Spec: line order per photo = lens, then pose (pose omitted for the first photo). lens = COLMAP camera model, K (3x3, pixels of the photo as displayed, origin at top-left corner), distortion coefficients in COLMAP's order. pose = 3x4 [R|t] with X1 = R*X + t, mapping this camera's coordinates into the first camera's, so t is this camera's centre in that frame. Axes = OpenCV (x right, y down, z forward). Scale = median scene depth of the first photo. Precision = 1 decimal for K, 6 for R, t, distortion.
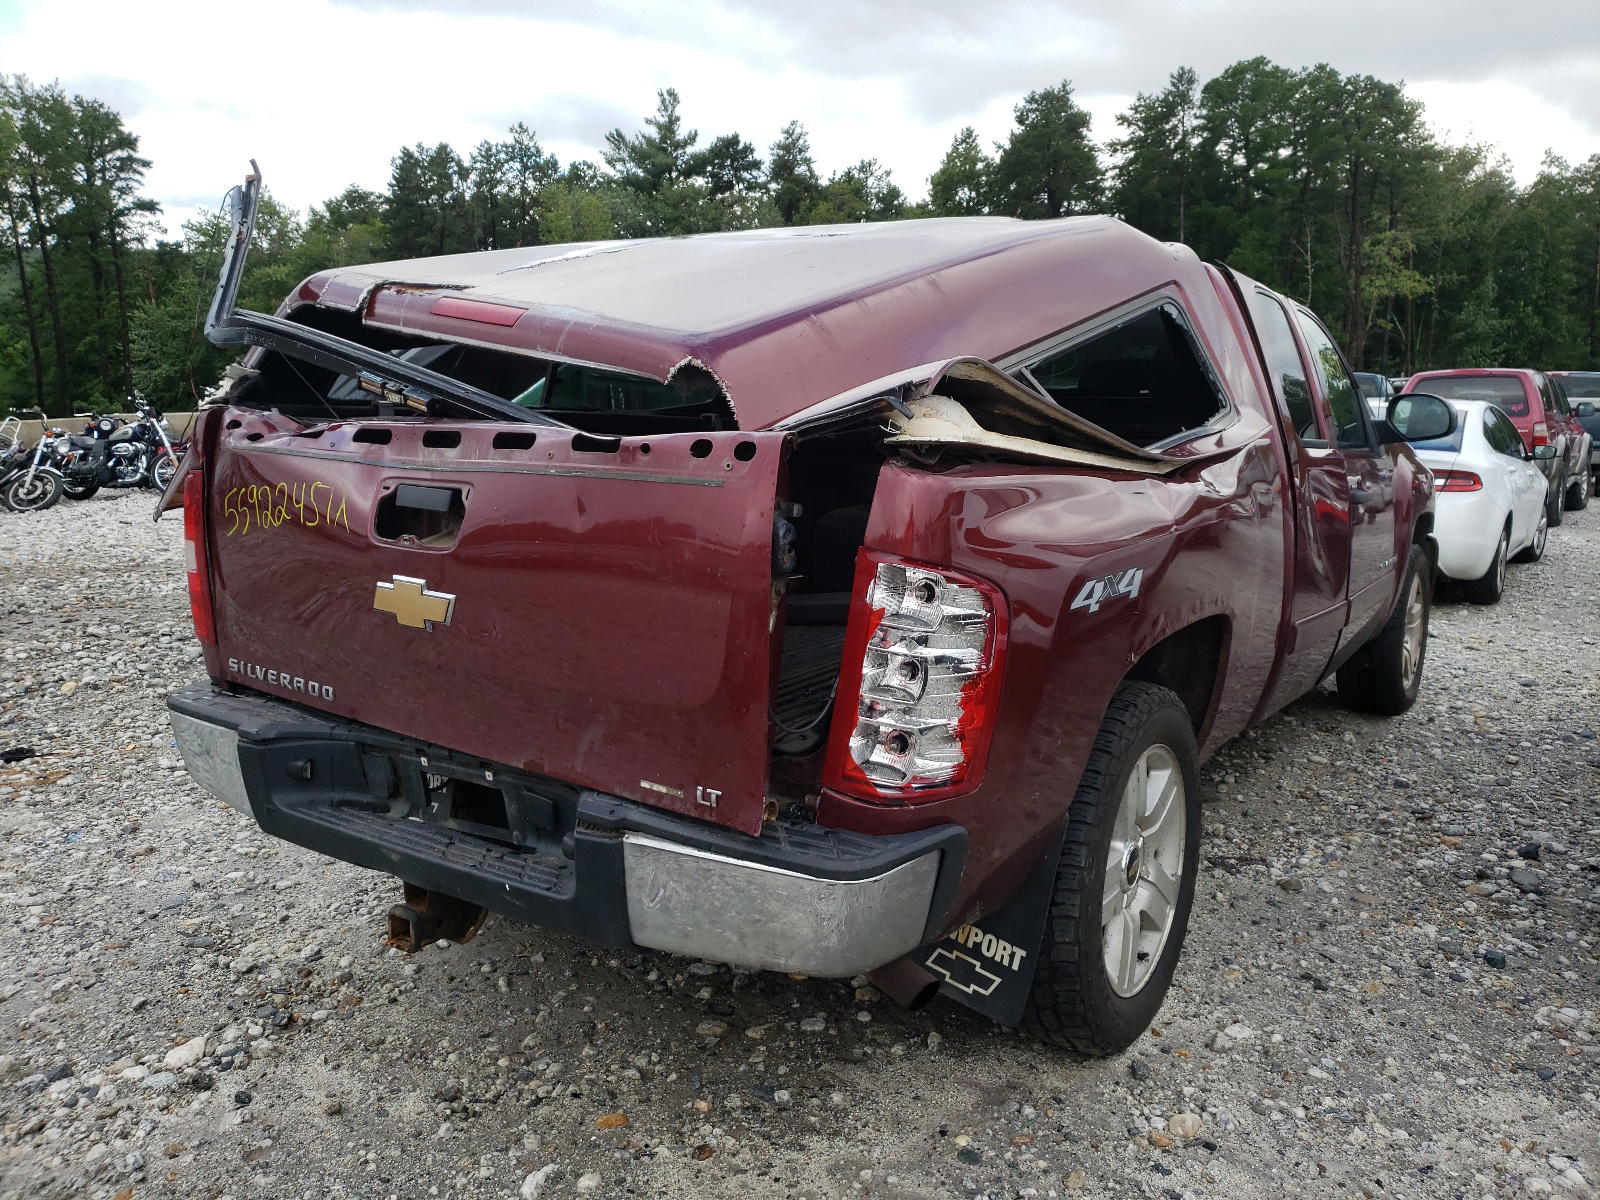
lens RADIAL K [[1255.6, 0, 831.3], [0, 1255.6, 591.0], [0, 0, 1]] dist [0.002797, 0.006327]
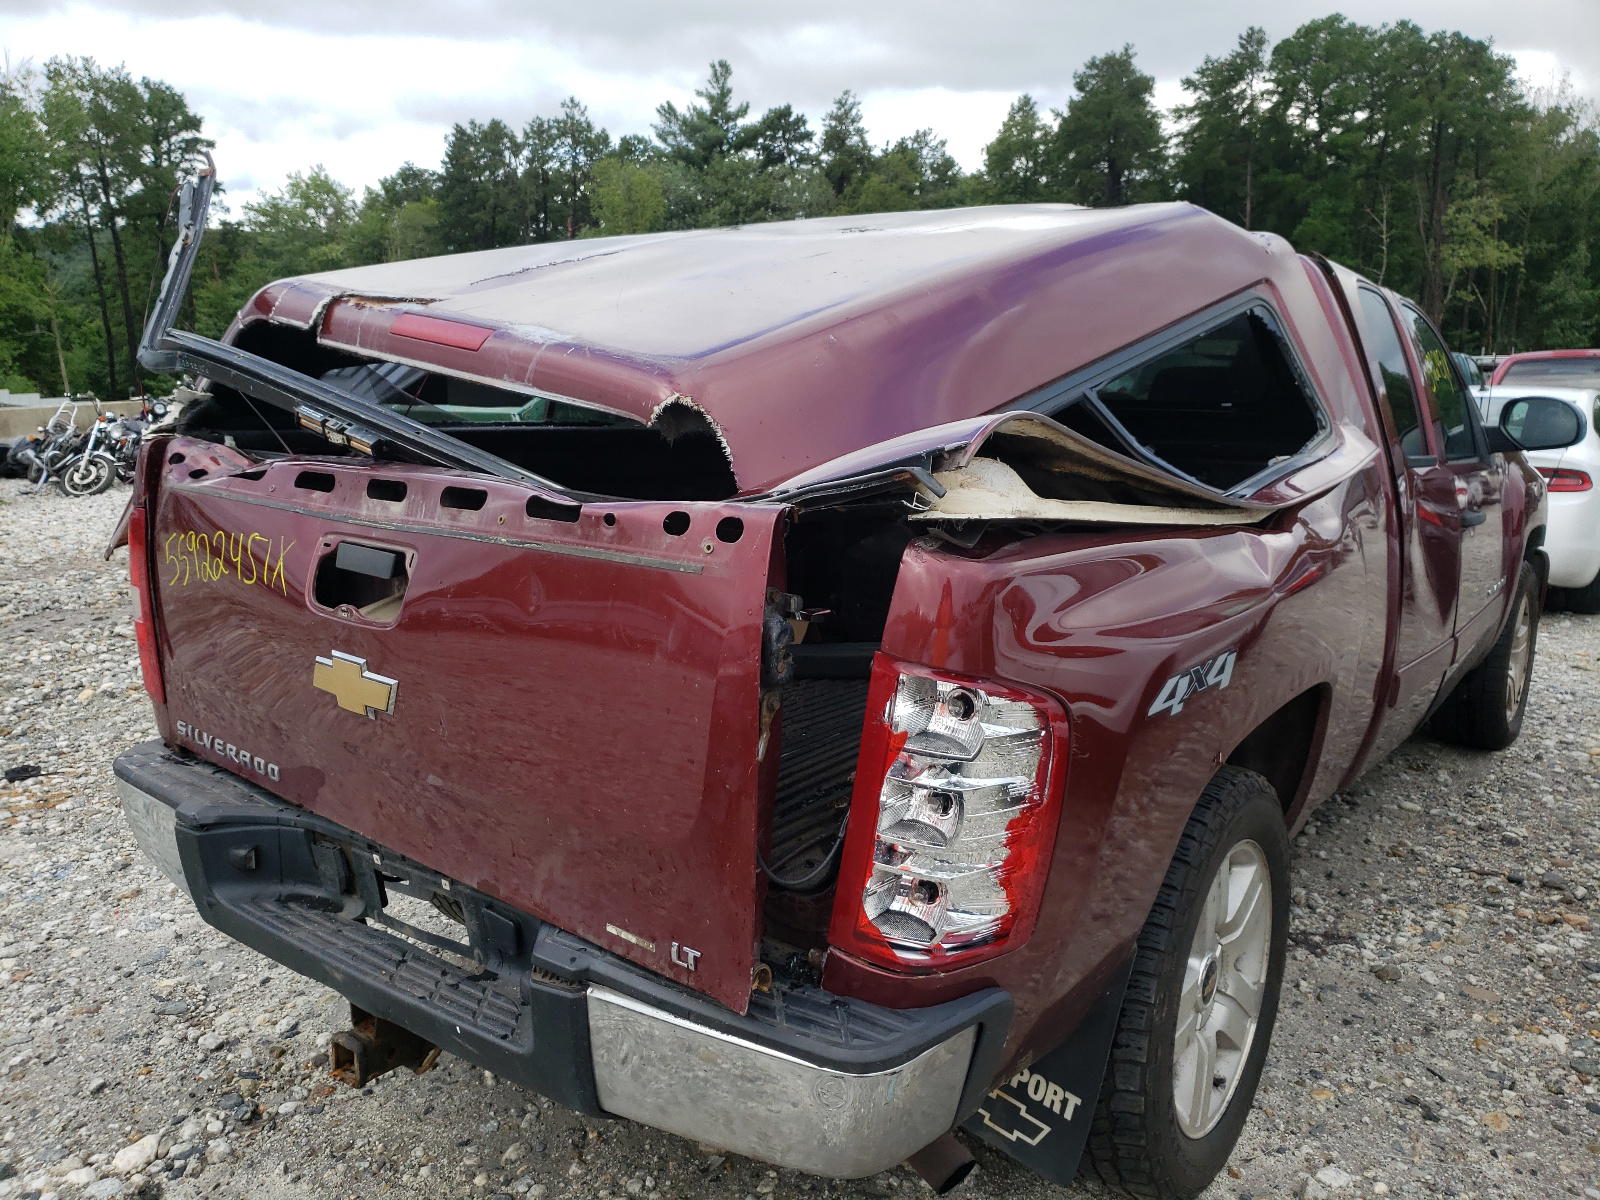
lens RADIAL K [[1255.6, 0, 800.0], [0, 1255.6, 604.7], [0, 0, 1]] dist [0.002797, 0.006327]
pose [[0.997886, 0.008926, -0.064372, 0.013594], [-0.006973, 0.999511, 0.030497, -0.047390], [0.064613, -0.029983, 0.997460, 0.117348]]
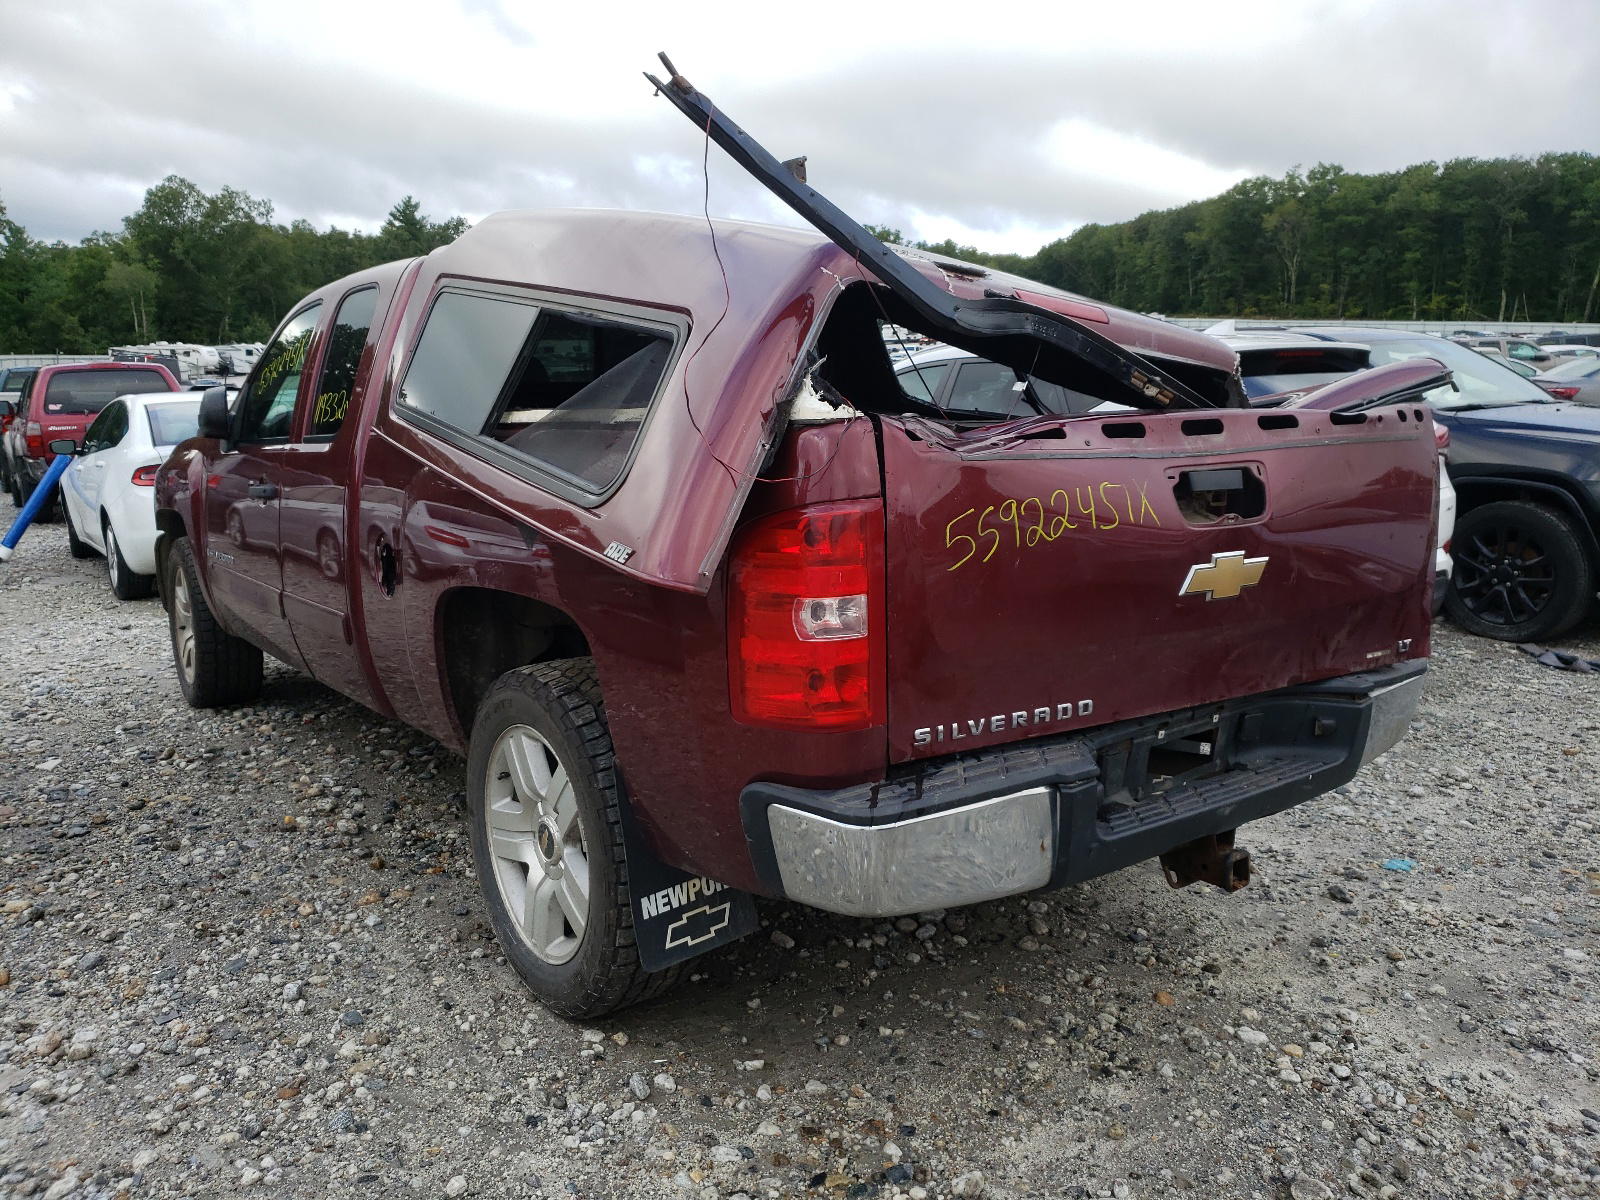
lens RADIAL K [[1255.6, 0, 790.4], [0, 1255.6, 592.1], [0, 0, 1]] dist [0.002797, 0.006327]
pose [[0.349548, -0.164881, 0.922296, -0.982493], [0.162785, 0.980109, 0.113522, -0.108185], [-0.922669, 0.110455, 0.369435, 0.625079]]
